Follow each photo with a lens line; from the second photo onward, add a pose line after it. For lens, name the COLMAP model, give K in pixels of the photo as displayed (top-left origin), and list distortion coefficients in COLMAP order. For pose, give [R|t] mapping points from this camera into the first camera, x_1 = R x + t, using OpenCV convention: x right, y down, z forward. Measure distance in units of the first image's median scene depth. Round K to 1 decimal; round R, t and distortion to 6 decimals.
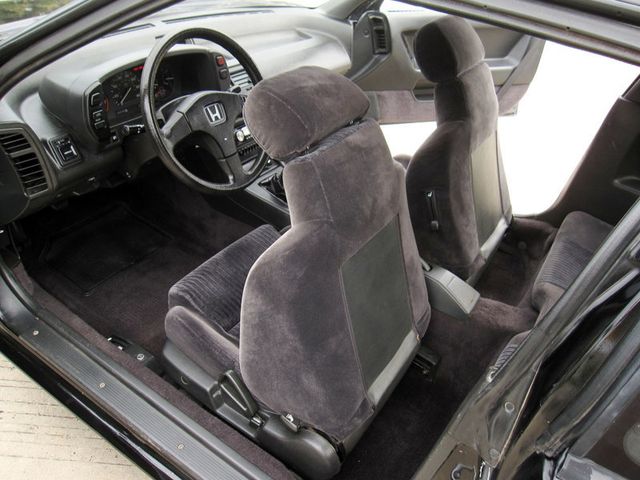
lens RADIAL K [[524.0, 0, 320.0], [0, 524.0, 240.0], [0, 0, 1]] dist [-0.046760, 0.012500]
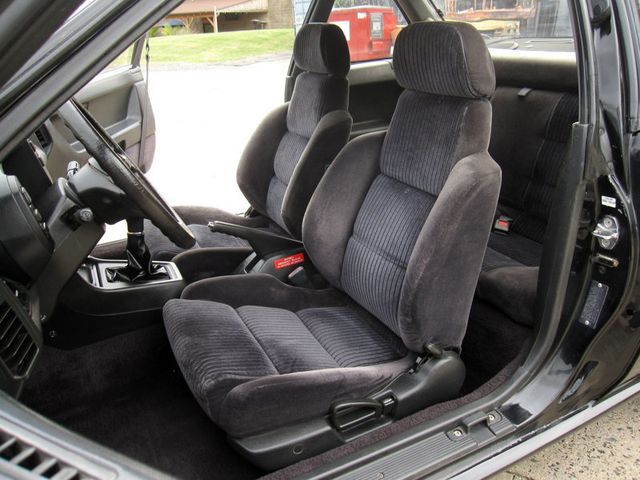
lens RADIAL K [[527.5, 0, 325.4], [0, 527.5, 238.9], [0, 0, 1]] dist [-0.058133, 0.016163]
pose [[0.501540, -0.482139, 0.718332, -0.657997], [0.609281, 0.786318, 0.102370, -0.050442], [-0.614194, 0.386323, 0.688128, 0.272432]]
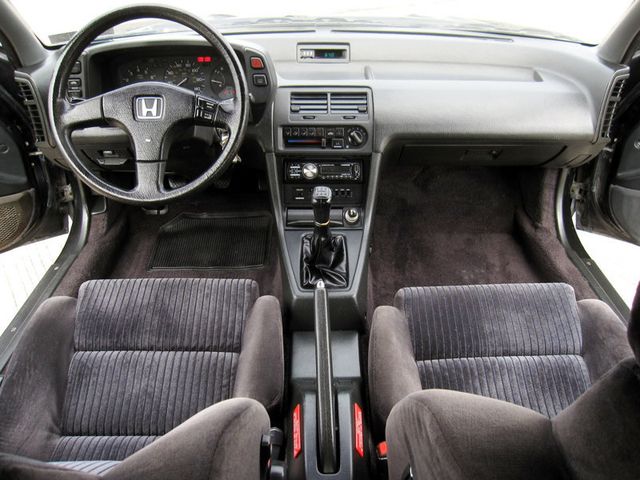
lens RADIAL K [[524.0, 0, 320.0], [0, 524.0, 240.0], [0, 0, 1]] dist [-0.046760, 0.012500]
pose [[0.541238, 0.342932, -0.767762, 0.630137], [-0.431985, 0.896755, 0.096018, -0.242409], [0.721423, 0.279693, 0.633499, 0.706519]]
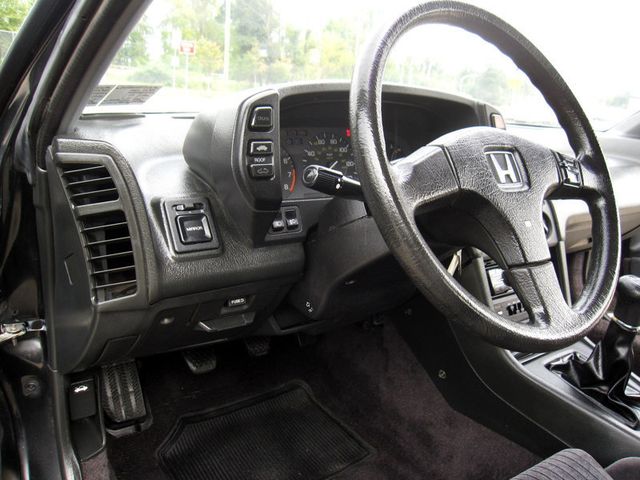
lens RADIAL K [[531.3, 0, 322.0], [0, 531.3, 227.5], [0, 0, 1]] dist [-0.088343, 0.008178]
pose [[0.927962, 0.000972, -0.372672, -0.173585], [-0.156253, 0.908870, -0.386704, 0.002860], [0.338335, 0.417078, 0.843549, 0.566887]]
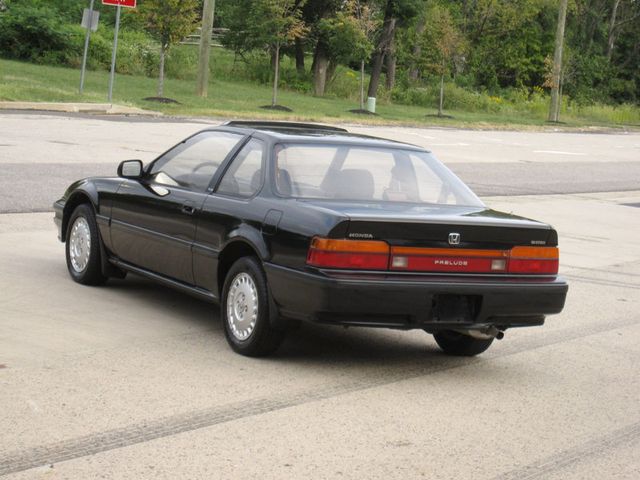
lens RADIAL K [[1742.4, 0, 320.0], [0, 1742.4, 240.0], [0, 0, 1]] dist [-0.073244, -0.663869]
pose [[0.885488, -0.013519, -0.464466, 4.845015], [-0.249909, 0.828842, -0.500567, 4.861794], [0.391736, 0.559320, 0.730550, -5.896111]]
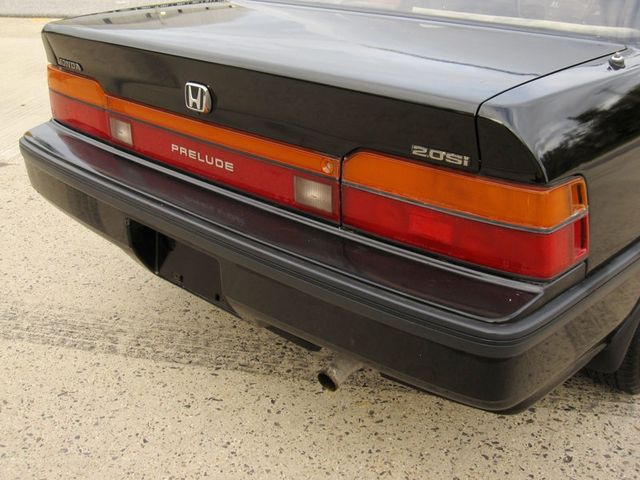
lens RADIAL K [[732.8, 0, 320.0], [0, 732.8, 240.0], [0, 0, 1]] dist [-0.164159, -0.021390]
pose [[-0.168528, 0.276204, -0.946208, 2.819329], [-0.605950, 0.728099, 0.320462, 0.111451], [0.777446, 0.627362, 0.044661, 0.778203]]
